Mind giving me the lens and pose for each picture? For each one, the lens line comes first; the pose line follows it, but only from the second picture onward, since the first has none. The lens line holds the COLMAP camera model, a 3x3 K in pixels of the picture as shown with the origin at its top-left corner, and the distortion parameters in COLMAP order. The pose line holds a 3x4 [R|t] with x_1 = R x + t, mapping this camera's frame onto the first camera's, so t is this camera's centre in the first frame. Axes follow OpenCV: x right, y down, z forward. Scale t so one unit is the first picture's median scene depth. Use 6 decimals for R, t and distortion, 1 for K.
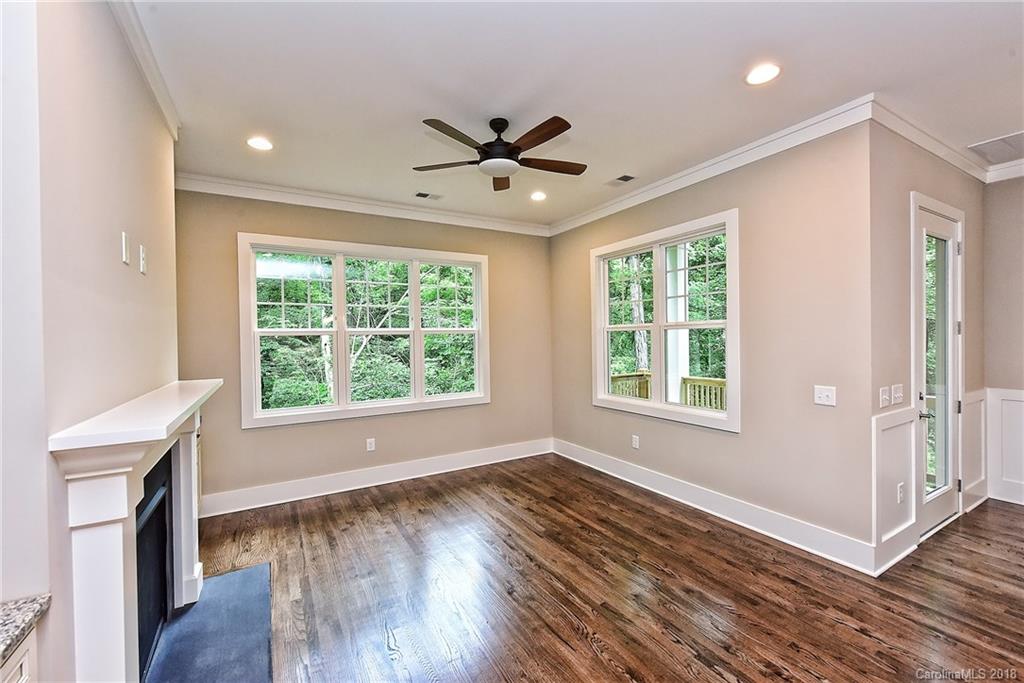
lens RADIAL K [[423.1, 0, 514.0], [0, 423.1, 341.9], [0, 0, 1]] dist [-0.000819, -0.000633]
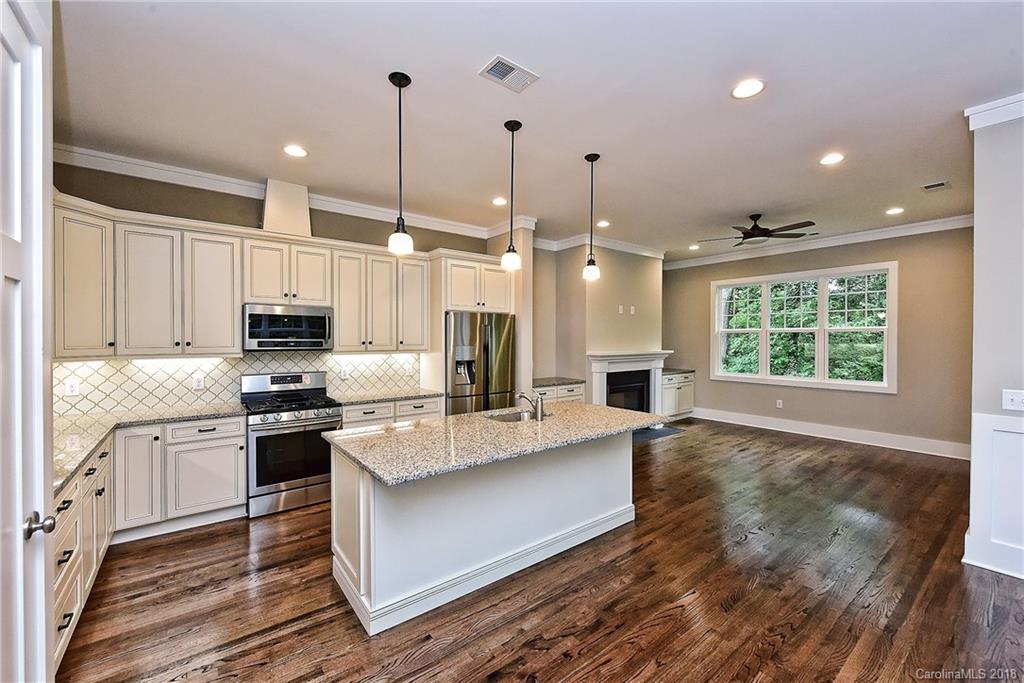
lens RADIAL K [[413.0, 0, 512.4], [0, 413.0, 340.7], [0, 0, 1]] dist [0.000162, -0.000345]
pose [[0.128831, 0.024840, -0.991355, 1.194807], [-0.016140, 0.999606, 0.022949, -0.006781], [0.991535, 0.013044, 0.129181, -0.190017]]
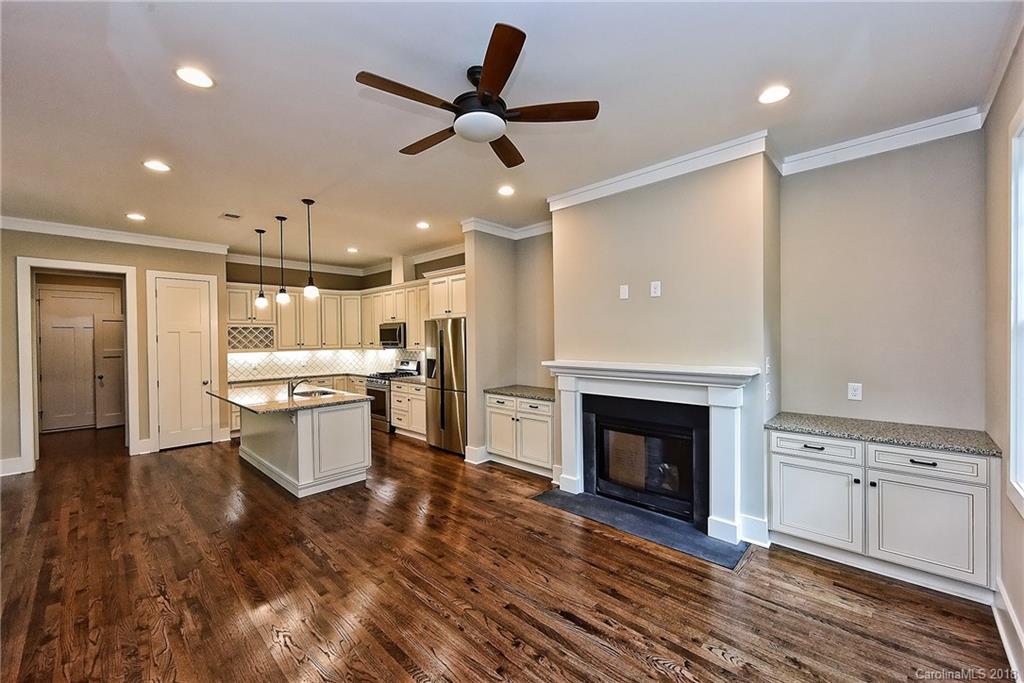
lens RADIAL K [[402.6, 0, 512.0], [0, 402.6, 341.5], [0, 0, 1]] dist [0.000089, -0.000252]
pose [[-0.959814, 0.029710, -0.279060, 0.100606], [0.023047, 0.999366, 0.027129, -0.015752], [0.279690, 0.019607, -0.959890, 1.325566]]
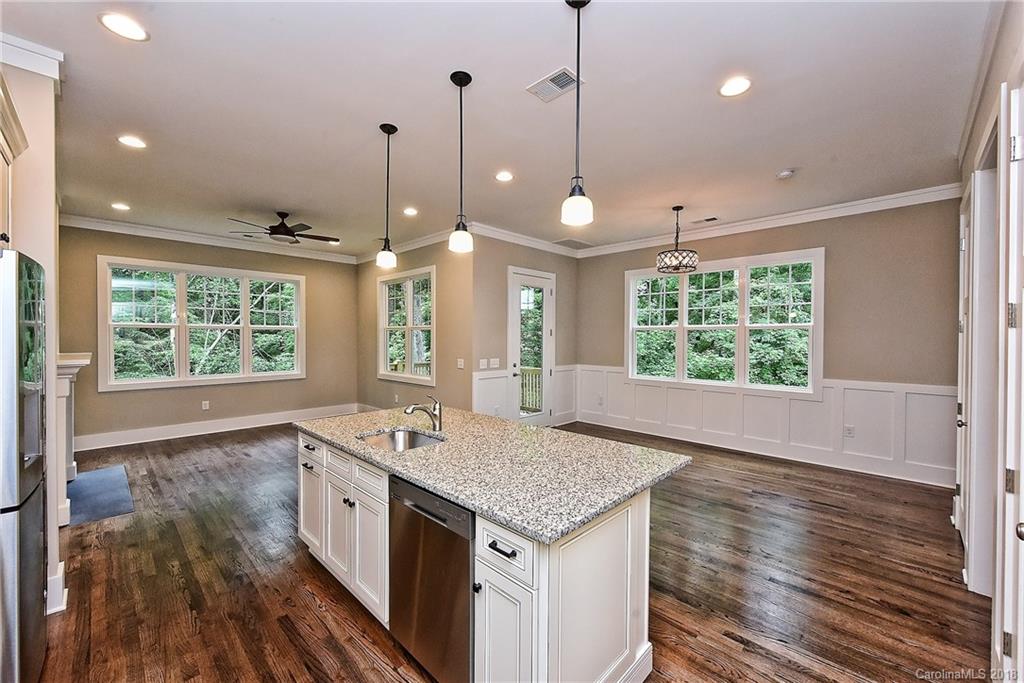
lens RADIAL K [[402.6, 0, 512.0], [0, 402.6, 341.5], [0, 0, 1]] dist [0.000089, -0.000252]
pose [[0.963104, 0.016769, 0.268606, 0.342580], [-0.016225, 0.999859, -0.004243, 0.017852], [-0.268640, -0.000272, 0.963241, -0.699091]]
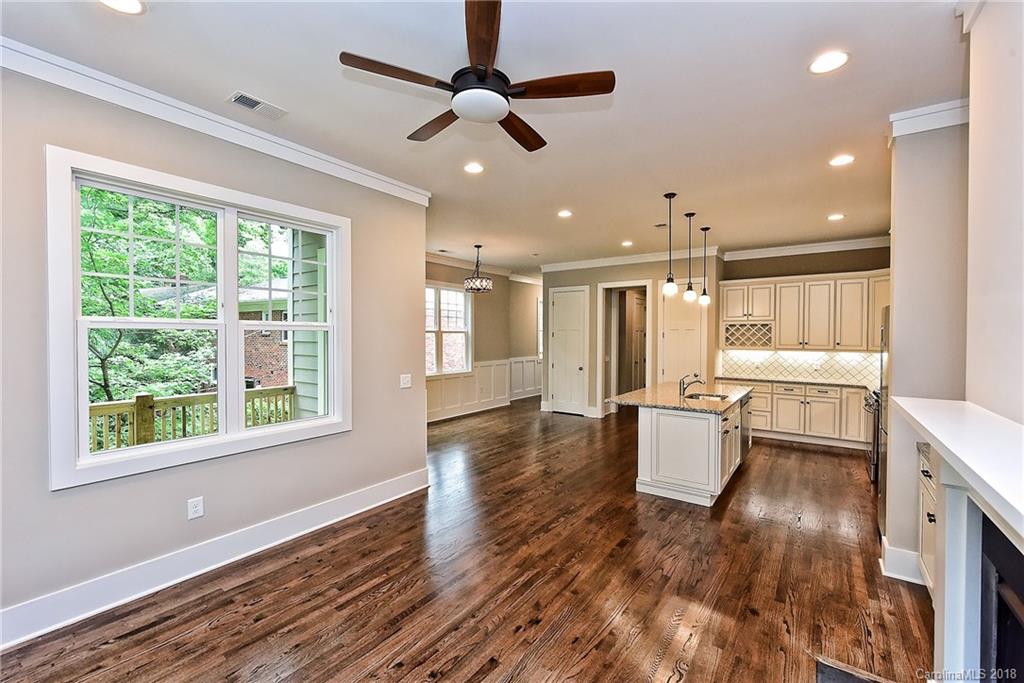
lens RADIAL K [[423.1, 0, 514.0], [0, 423.1, 341.9], [0, 0, 1]] dist [-0.000819, -0.000633]
pose [[-0.404017, 0.000408, 0.914751, -0.545320], [0.014769, 0.999872, 0.006077, -0.006442], [-0.914632, 0.015965, -0.403972, 0.938088]]
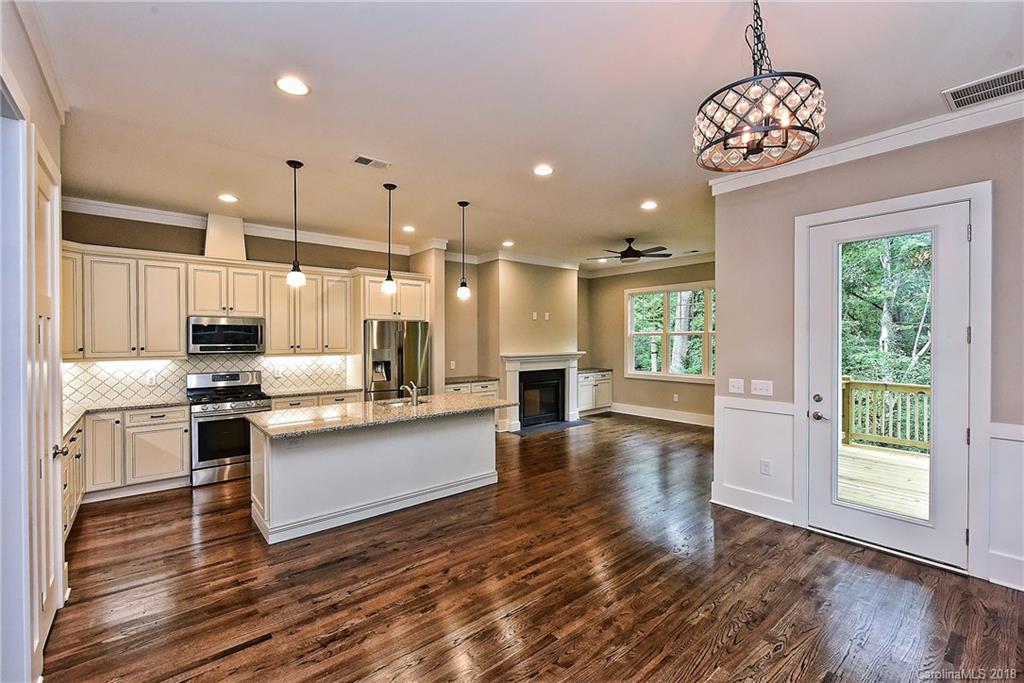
lens RADIAL K [[438.3, 0, 513.3], [0, 438.3, 340.5], [0, 0, 1]] dist [-0.001890, -0.000378]
pose [[0.168266, 0.022798, -0.985478, 1.566336], [-0.012699, 0.999700, 0.020959, -0.028953], [0.985660, 0.008988, 0.168505, 0.026784]]
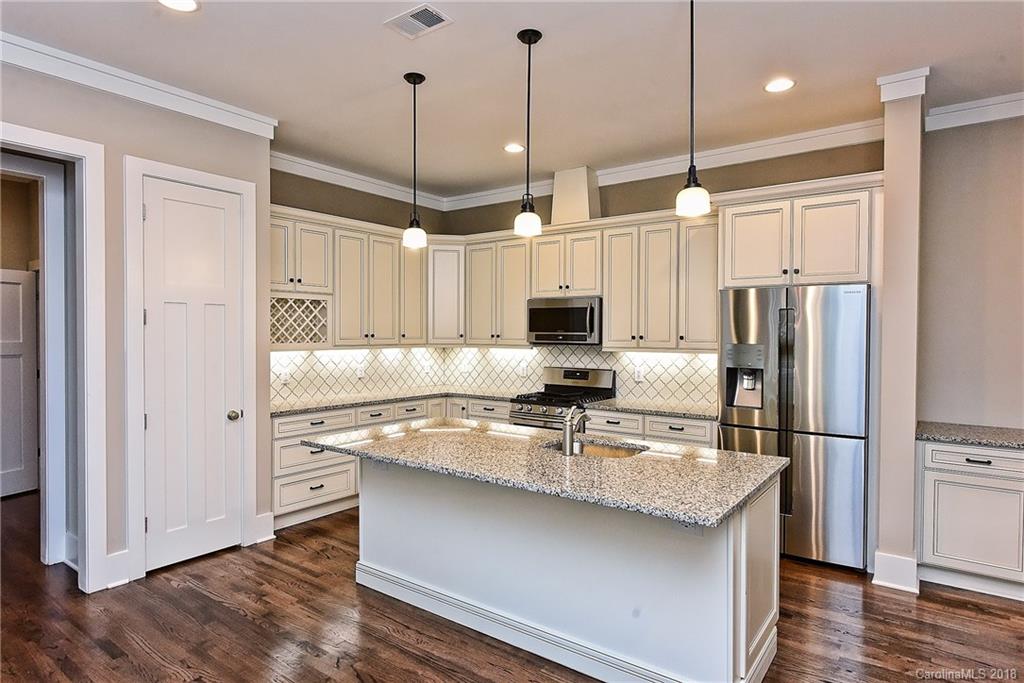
lens RADIAL K [[574.0, 0, 516.5], [0, 574.0, 341.4], [0, 0, 1]] dist [0.003336, 0.001216]
pose [[-0.919095, 0.019010, -0.393577, 0.754326], [0.006563, 0.999436, 0.032946, -0.003005], [0.393982, 0.027698, -0.918701, 0.614433]]
